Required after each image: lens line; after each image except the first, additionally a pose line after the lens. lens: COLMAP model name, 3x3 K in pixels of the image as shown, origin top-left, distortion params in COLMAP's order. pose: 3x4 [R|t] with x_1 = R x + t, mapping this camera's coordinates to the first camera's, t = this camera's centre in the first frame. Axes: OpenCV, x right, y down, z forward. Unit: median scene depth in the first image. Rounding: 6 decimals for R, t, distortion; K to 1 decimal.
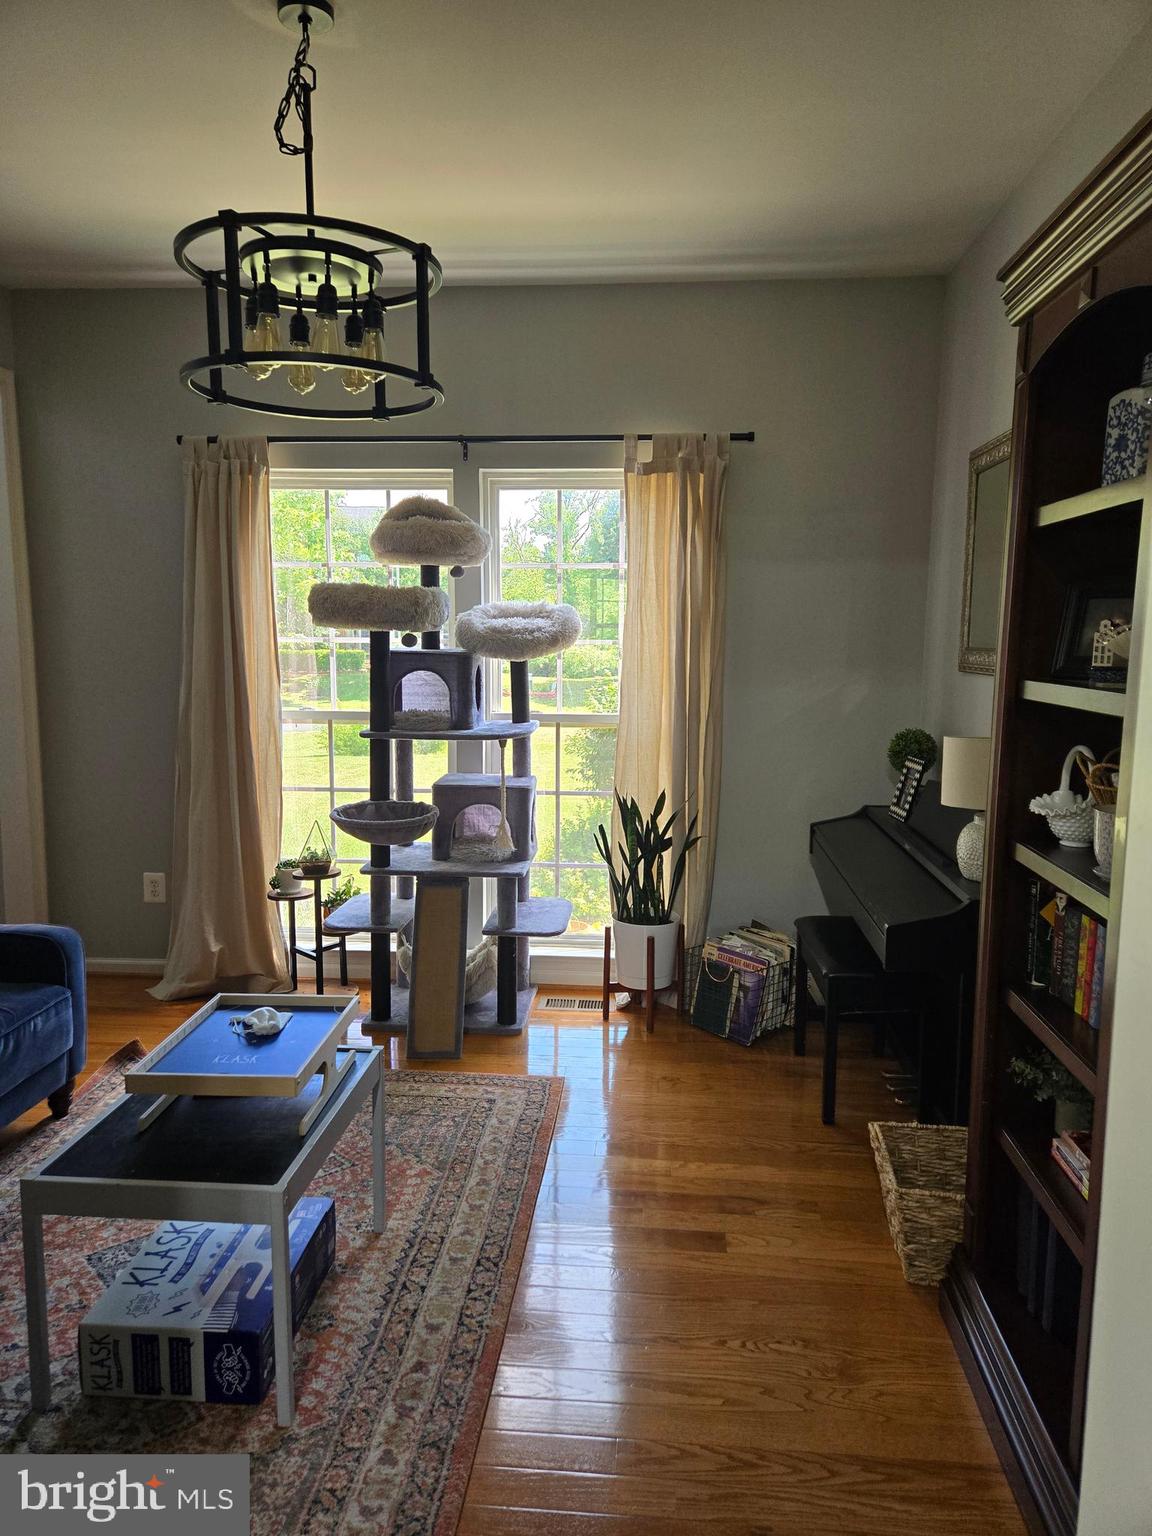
lens RADIAL K [[1007.7, 0, 577.9], [0, 1007.7, 778.2], [0, 0, 1]] dist [0.081600, -0.070426]
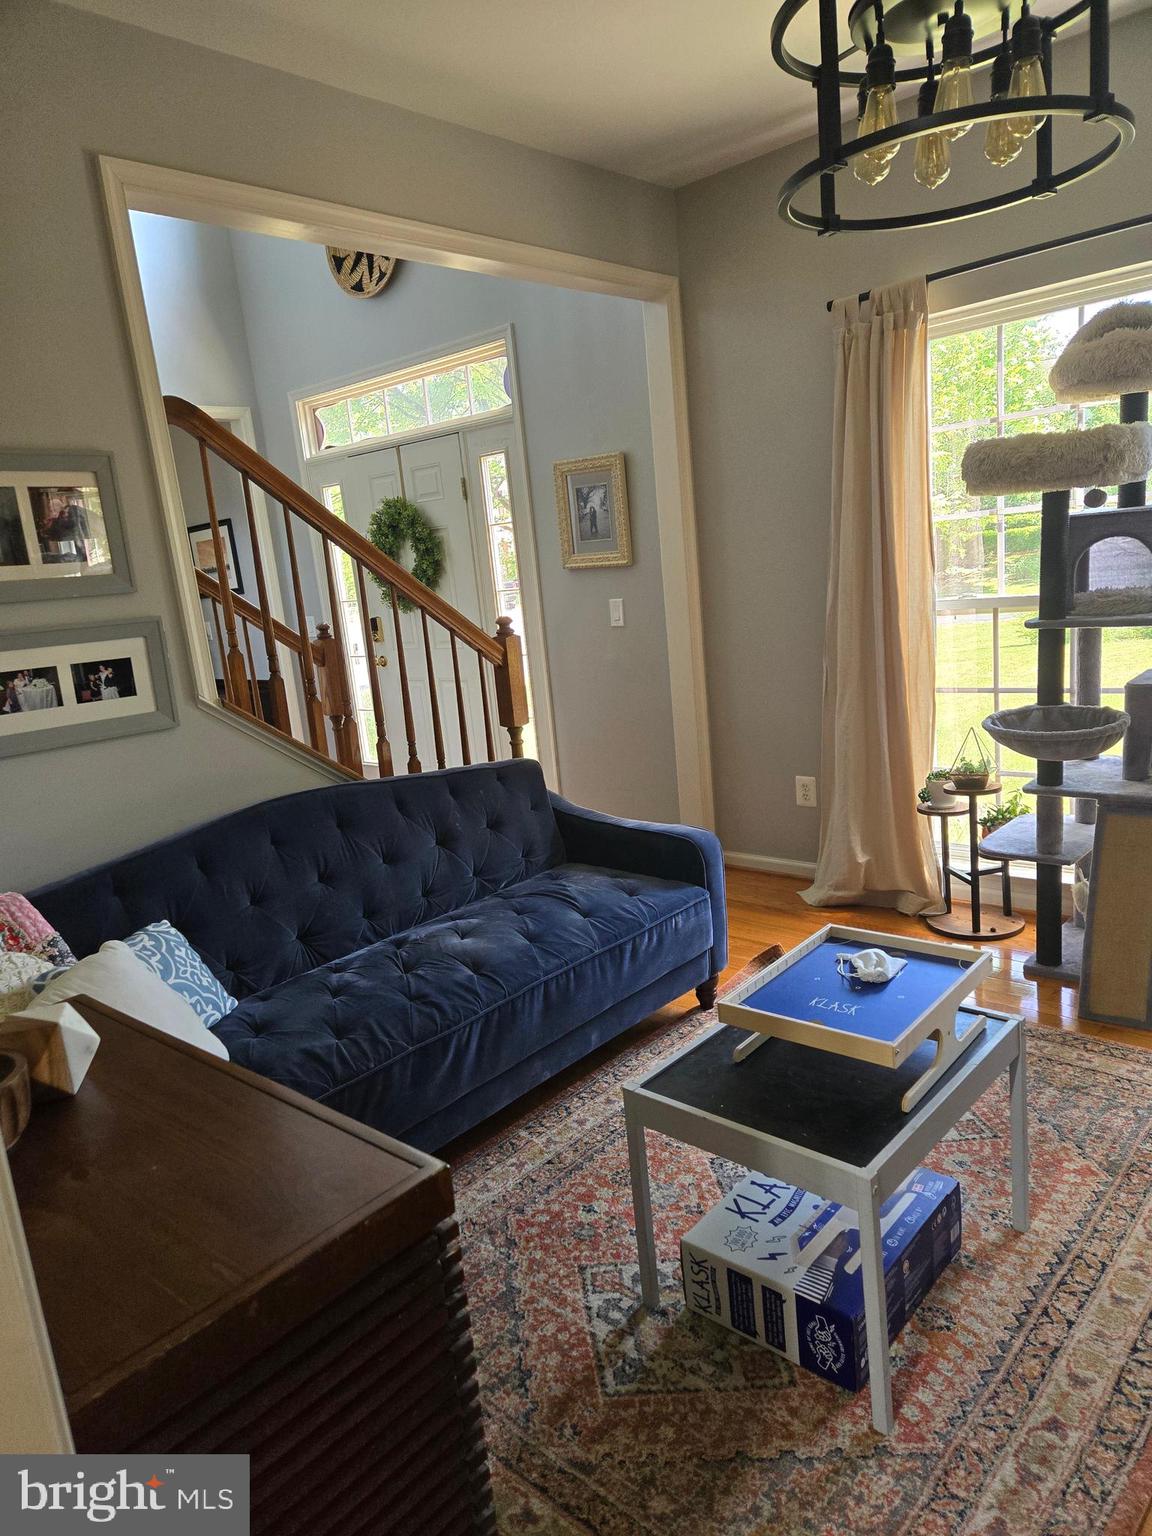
lens RADIAL K [[1007.7, 0, 577.9], [0, 1007.7, 778.2], [0, 0, 1]] dist [0.081600, -0.070426]
pose [[0.789053, 0.047612, -0.612478, 0.016677], [0.016968, 0.994923, 0.099202, -0.010395], [0.614091, -0.088668, 0.784239, 0.158432]]
